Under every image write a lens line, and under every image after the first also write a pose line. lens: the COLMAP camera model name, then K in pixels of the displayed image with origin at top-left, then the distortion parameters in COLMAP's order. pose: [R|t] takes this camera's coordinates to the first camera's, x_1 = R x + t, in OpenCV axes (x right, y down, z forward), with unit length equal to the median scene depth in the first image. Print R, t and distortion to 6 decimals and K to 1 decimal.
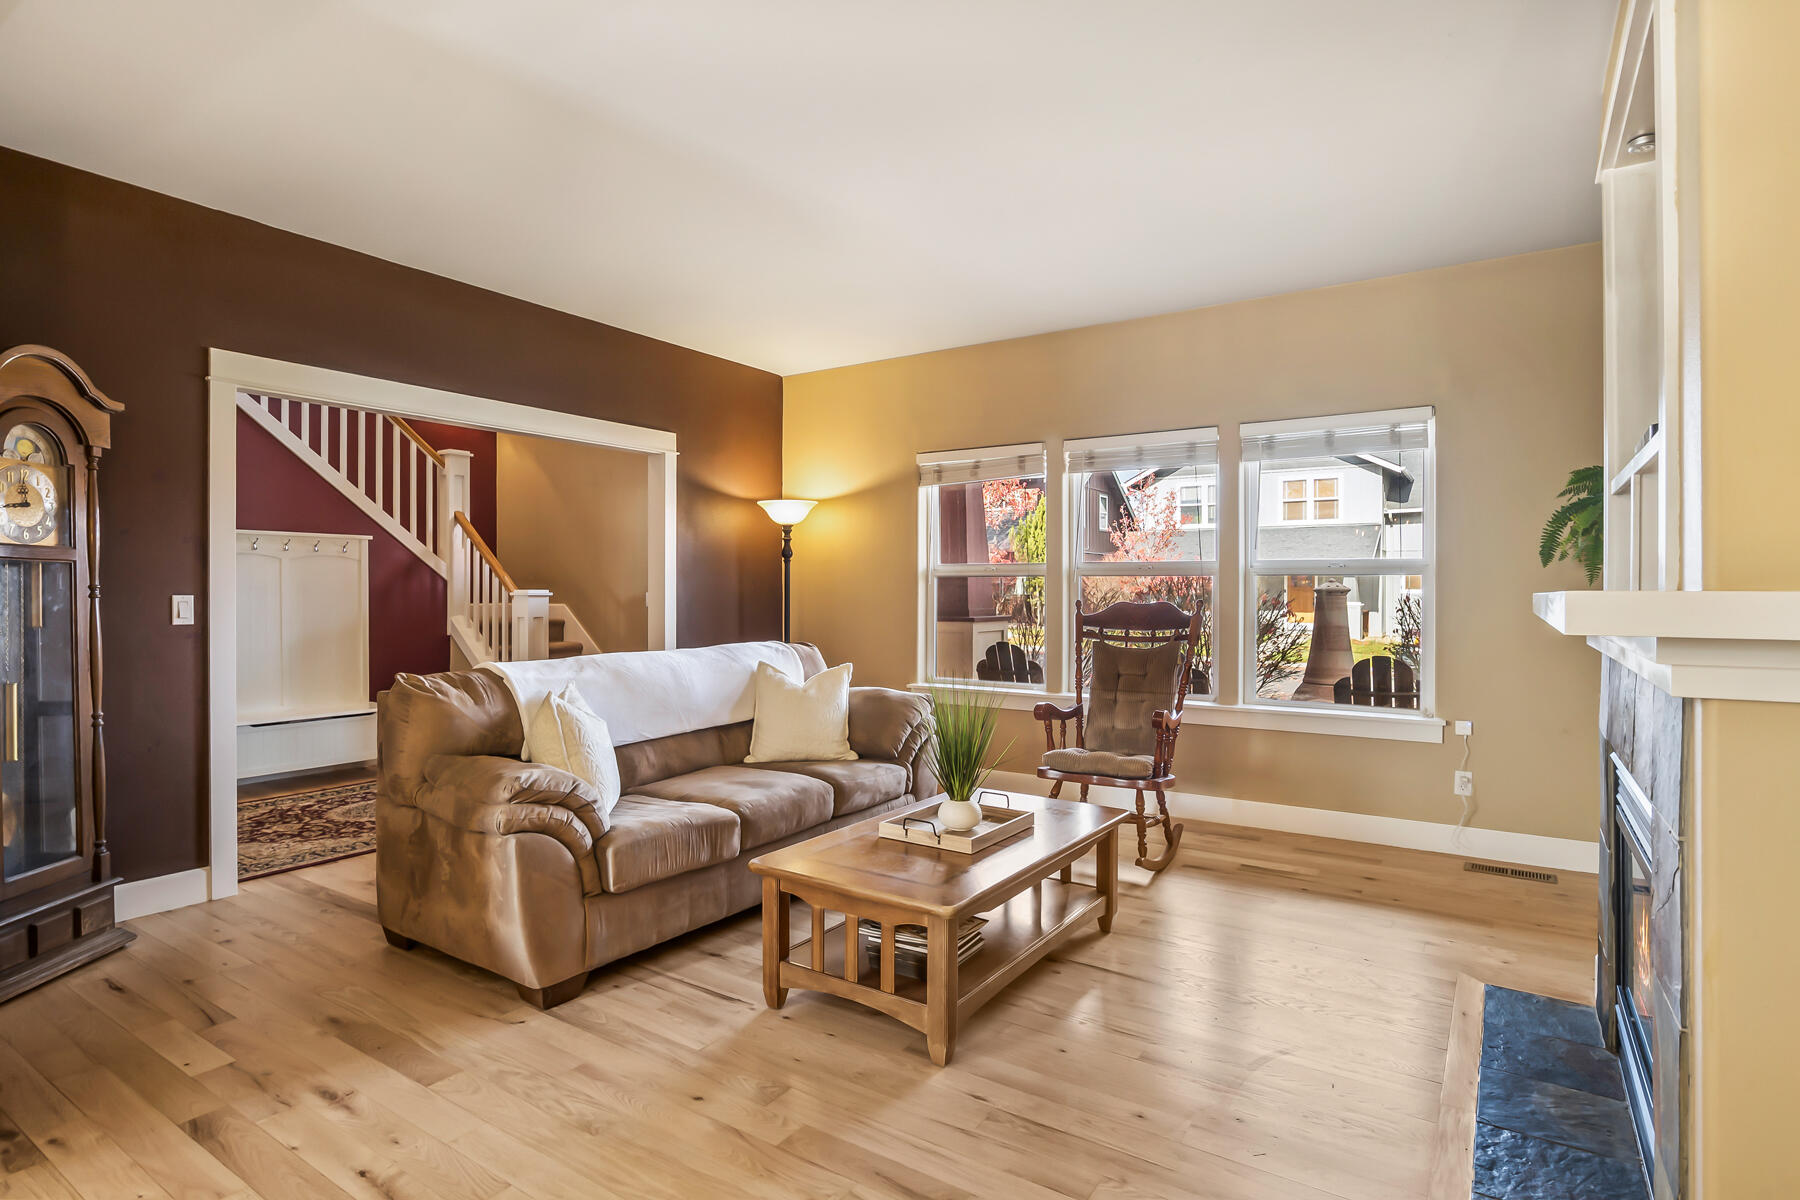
lens RADIAL K [[916.3, 0, 903.0], [0, 916.3, 595.8], [0, 0, 1]] dist [-0.018922, 0.010203]
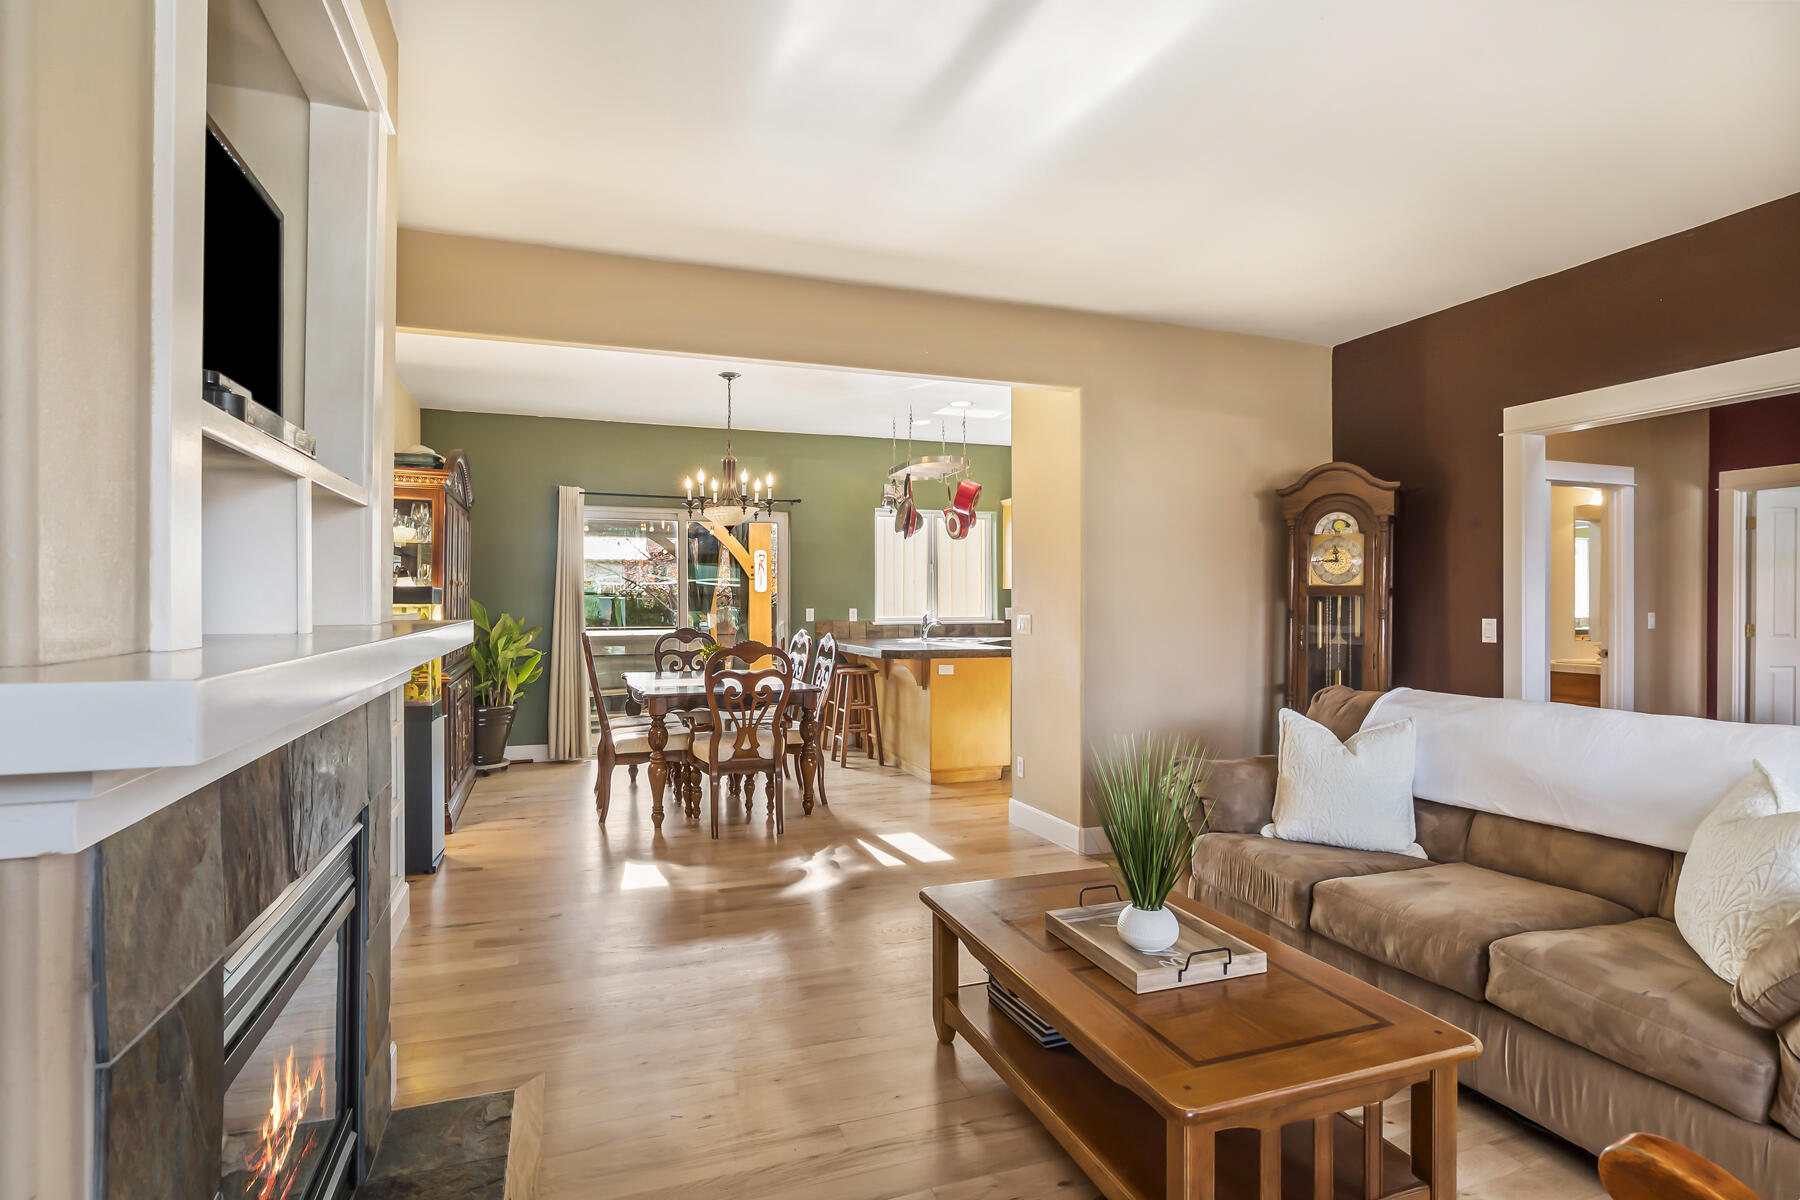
lens RADIAL K [[916.3, 0, 903.0], [0, 916.3, 595.8], [0, 0, 1]] dist [-0.018922, 0.010203]
pose [[-0.594980, -0.013338, -0.803630, 0.651862], [-0.008953, 0.999910, -0.009967, -0.011726], [0.803691, 0.001264, -0.595046, 1.094779]]
